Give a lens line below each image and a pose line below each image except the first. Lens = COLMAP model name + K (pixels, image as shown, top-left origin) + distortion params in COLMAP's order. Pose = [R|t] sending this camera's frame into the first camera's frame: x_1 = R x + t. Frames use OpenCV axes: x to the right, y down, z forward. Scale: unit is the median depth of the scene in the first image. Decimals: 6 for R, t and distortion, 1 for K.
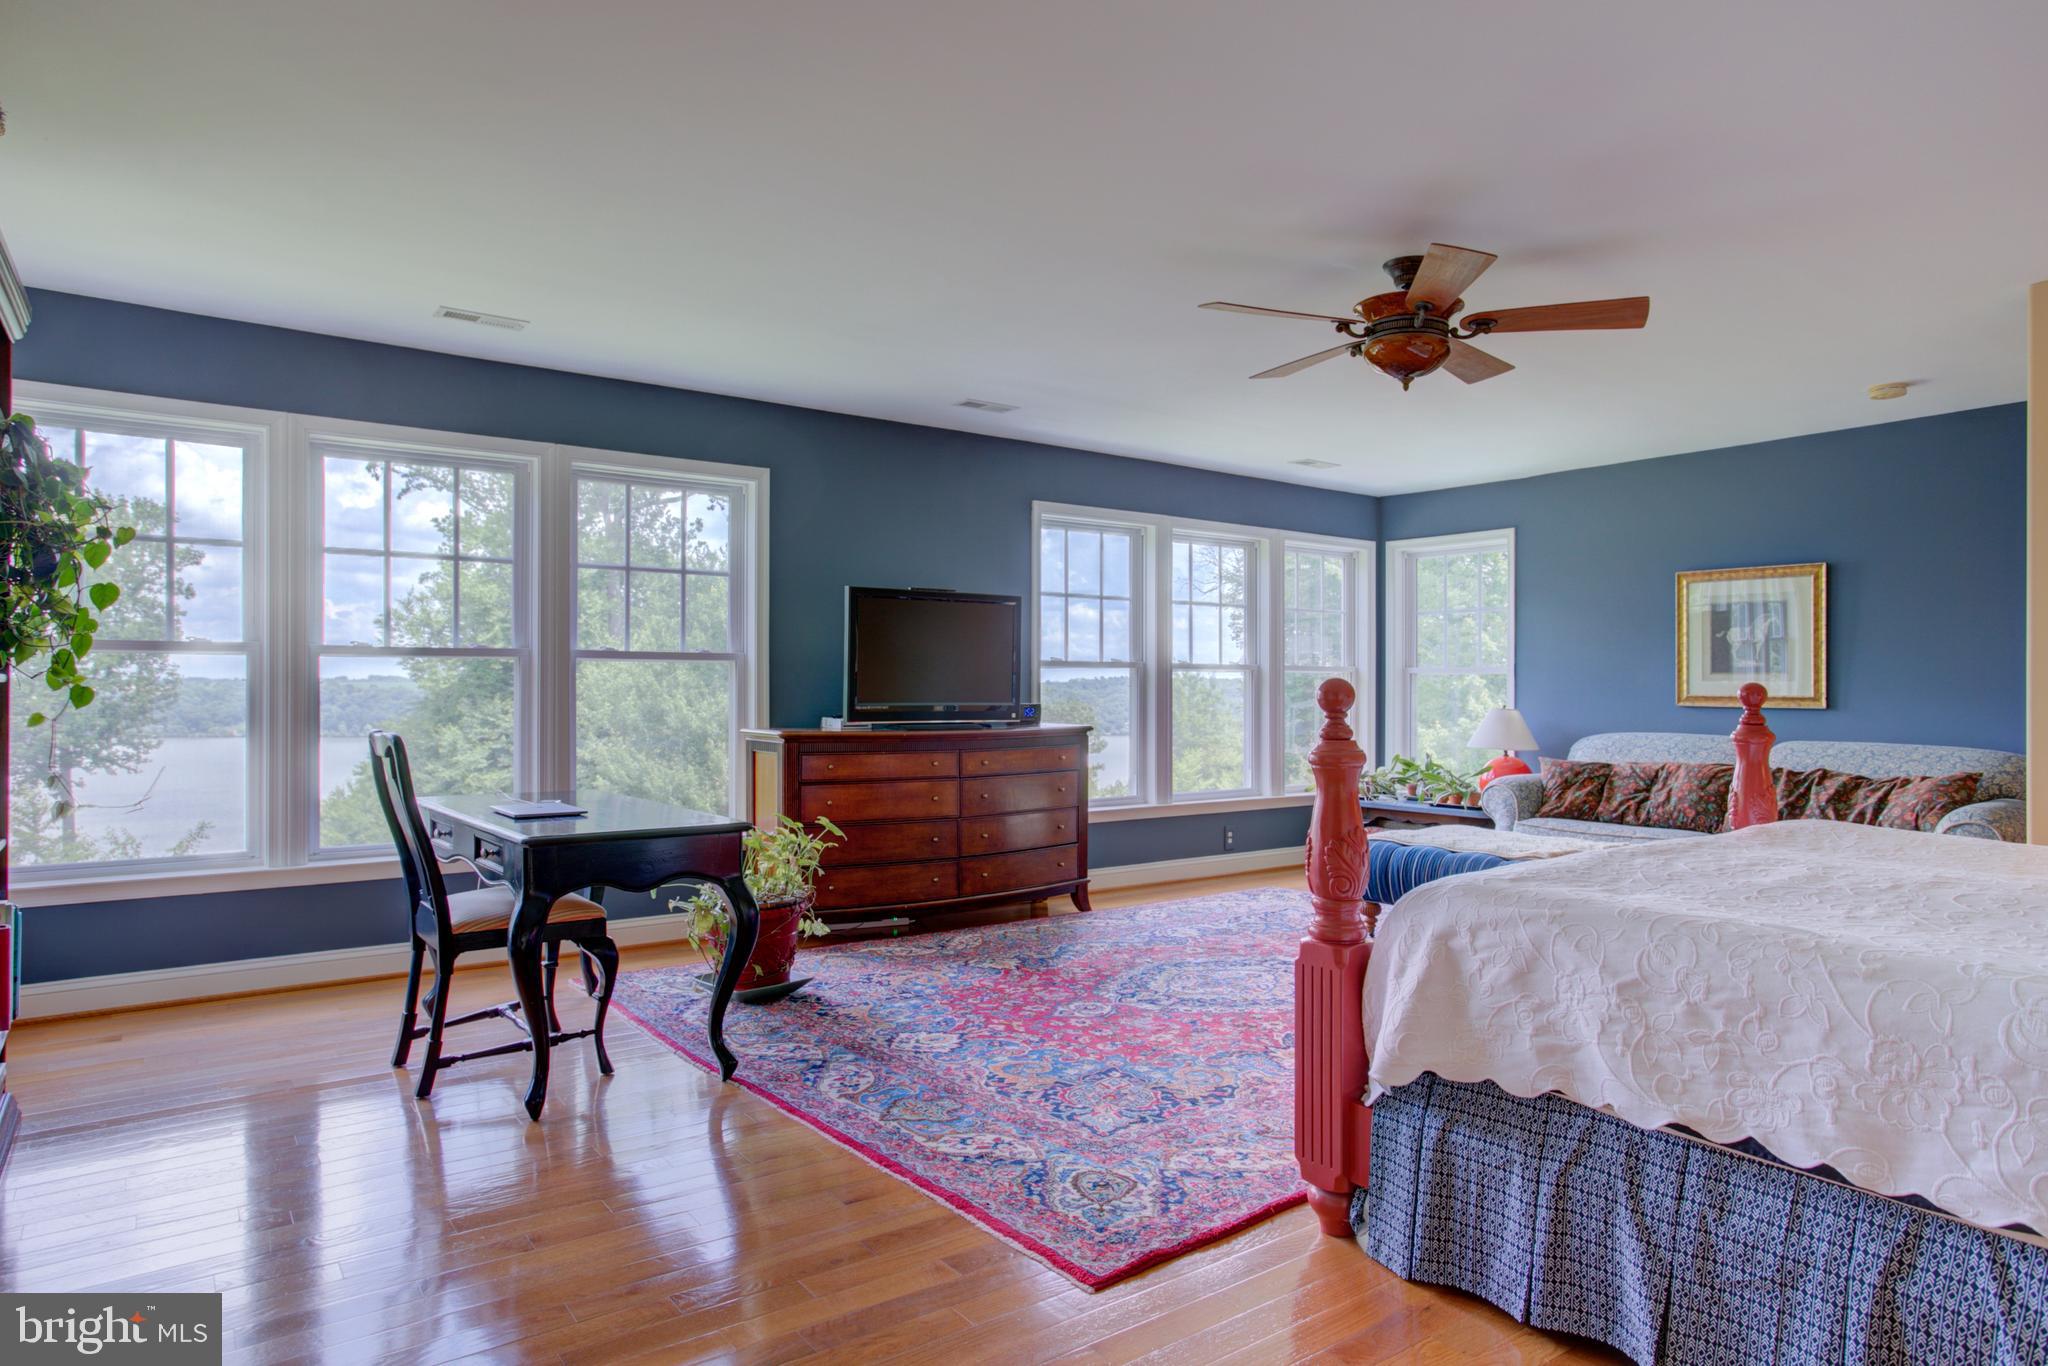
lens RADIAL K [[1208.8, 0, 1024.0], [0, 1208.8, 683.0], [0, 0, 1]] dist [-0.000870, -0.000109]
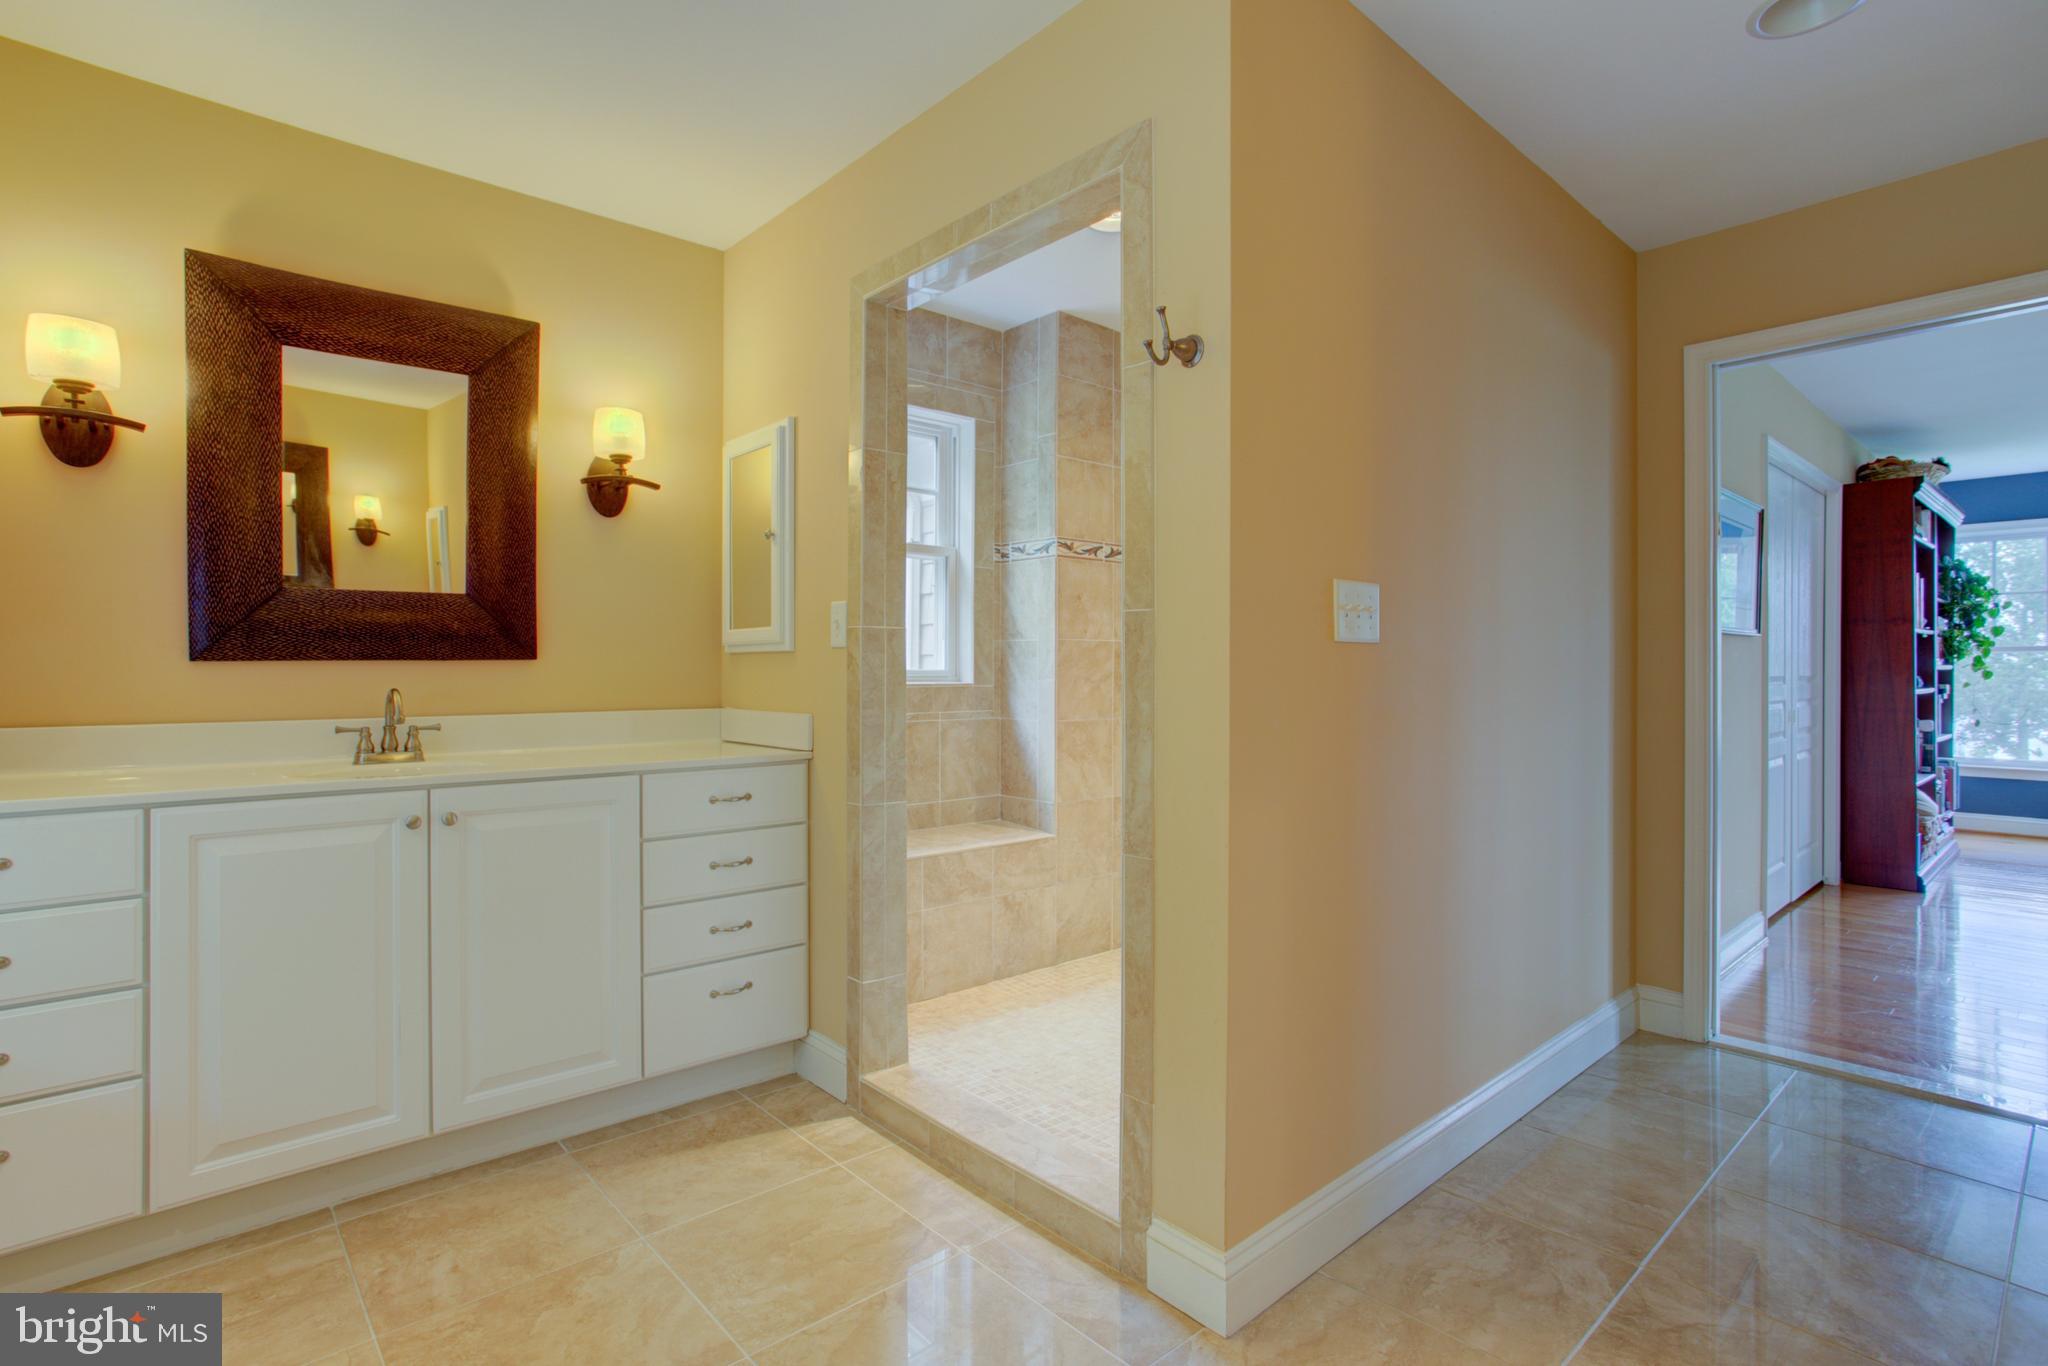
lens RADIAL K [[987.7, 0, 1030.1], [0, 987.7, 662.7], [0, 0, 1]] dist [-0.003450, -0.000475]
pose [[0.108495, -0.001935, -0.994095, 0.910035], [0.001601, 0.999997, -0.001772, -0.012148], [0.994096, -0.001399, 0.108498, -1.045056]]
